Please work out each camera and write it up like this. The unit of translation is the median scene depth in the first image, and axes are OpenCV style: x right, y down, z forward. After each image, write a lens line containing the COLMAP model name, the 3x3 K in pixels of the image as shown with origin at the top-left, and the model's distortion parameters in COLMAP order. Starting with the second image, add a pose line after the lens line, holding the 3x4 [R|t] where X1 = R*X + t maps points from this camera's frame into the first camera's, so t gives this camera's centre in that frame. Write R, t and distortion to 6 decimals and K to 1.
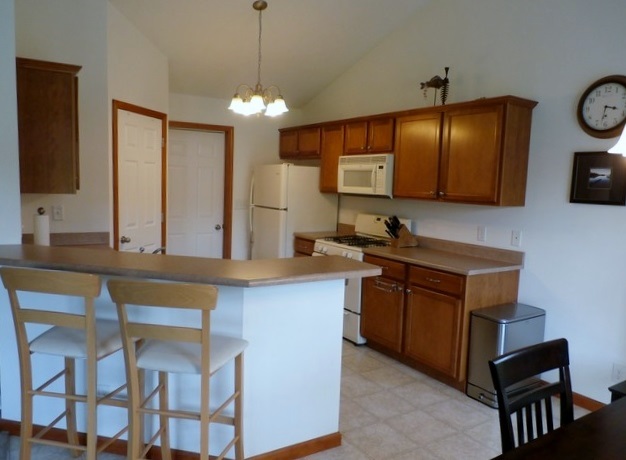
lens RADIAL K [[471.8, 0, 313.7], [0, 471.8, 231.3], [0, 0, 1]] dist [-0.018006, 0.010097]
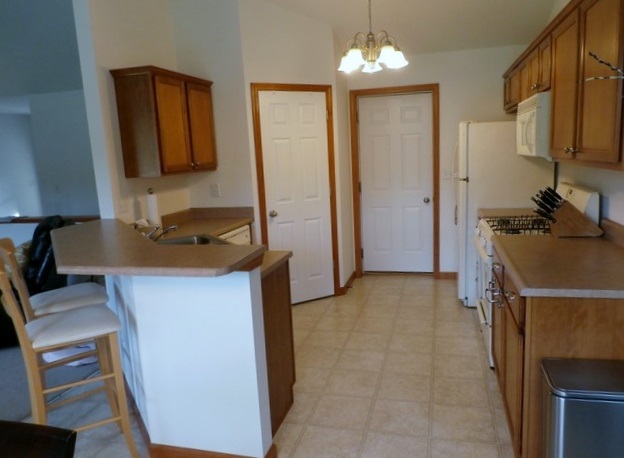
lens RADIAL K [[470.2, 0, 311.8], [0, 470.2, 229.4], [0, 0, 1]] dist [-0.018006, 0.010097]
pose [[0.687985, 0.051136, -0.723921, 0.444438], [-0.001908, 0.997638, 0.068658, -0.020733], [0.725723, -0.045854, 0.686457, 0.338184]]
